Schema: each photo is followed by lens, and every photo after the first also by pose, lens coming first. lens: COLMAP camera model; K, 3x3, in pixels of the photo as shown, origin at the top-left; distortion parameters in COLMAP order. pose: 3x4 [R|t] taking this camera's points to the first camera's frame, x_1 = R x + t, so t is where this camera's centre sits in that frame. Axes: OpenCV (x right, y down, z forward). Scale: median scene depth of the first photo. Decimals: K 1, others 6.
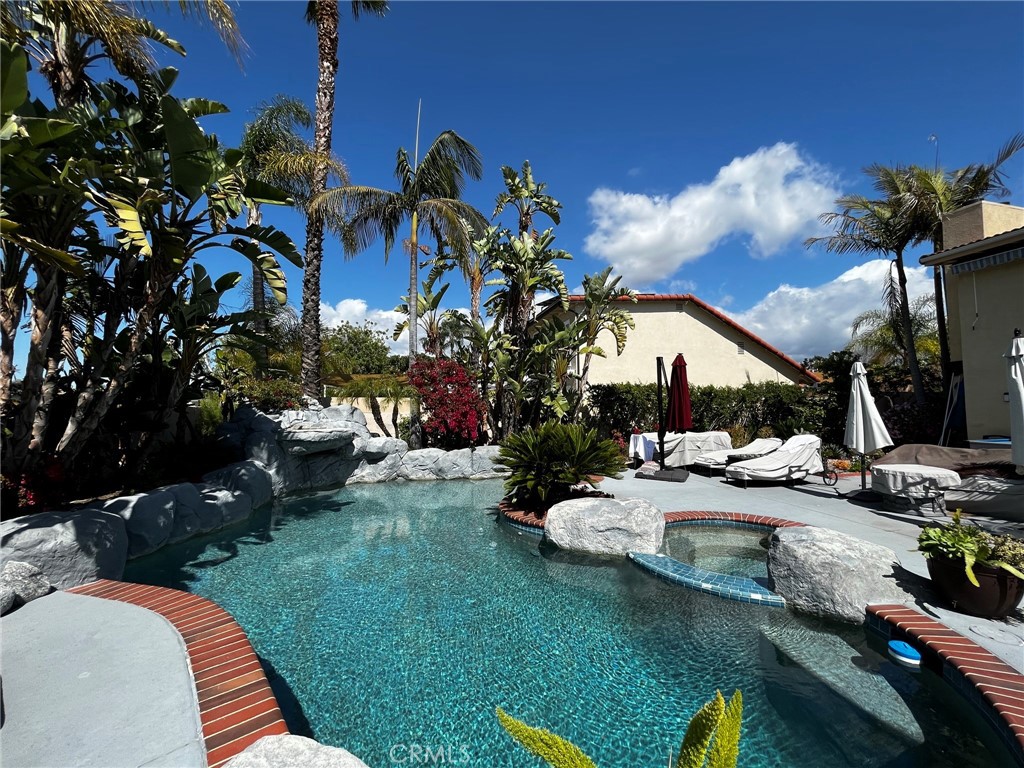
lens RADIAL K [[410.4, 0, 513.7], [0, 410.4, 387.5], [0, 0, 1]] dist [-0.002730, -0.000200]
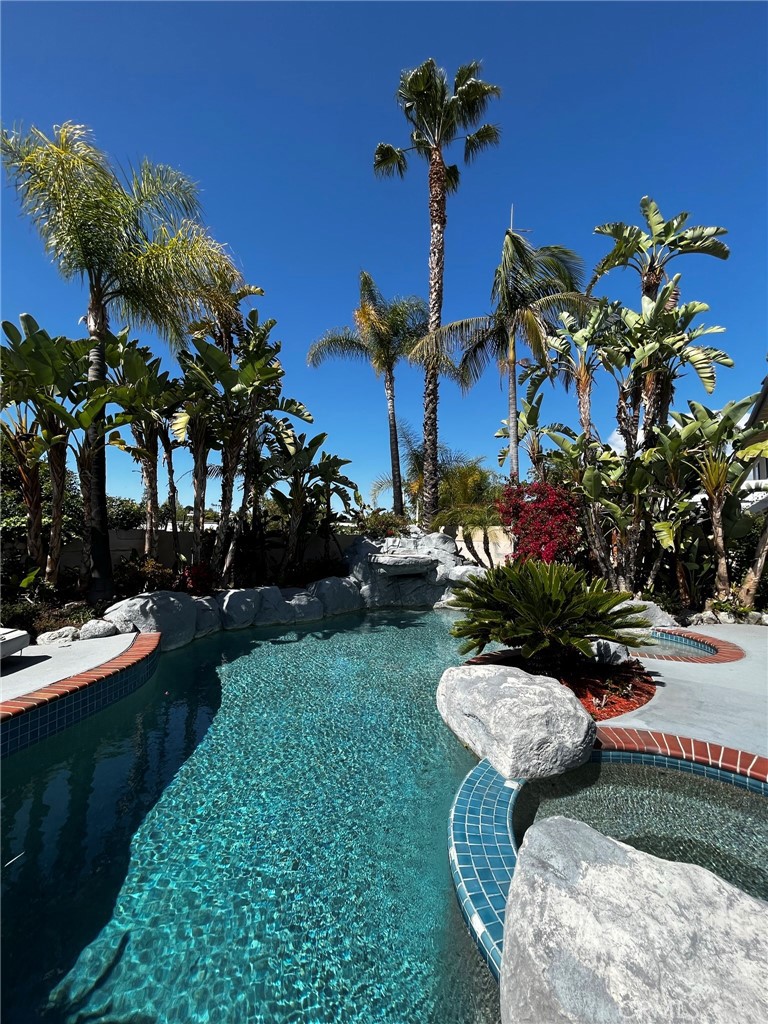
lens RADIAL K [[410.4, 0, 385.1], [0, 410.4, 510.7], [0, 0, 1]] dist [-0.002730, -0.000200]
pose [[0.632101, -0.035942, -0.774052, 0.316893], [0.024678, 0.999351, -0.026251, 0.007608], [0.774493, -0.002509, 0.632577, 0.208210]]
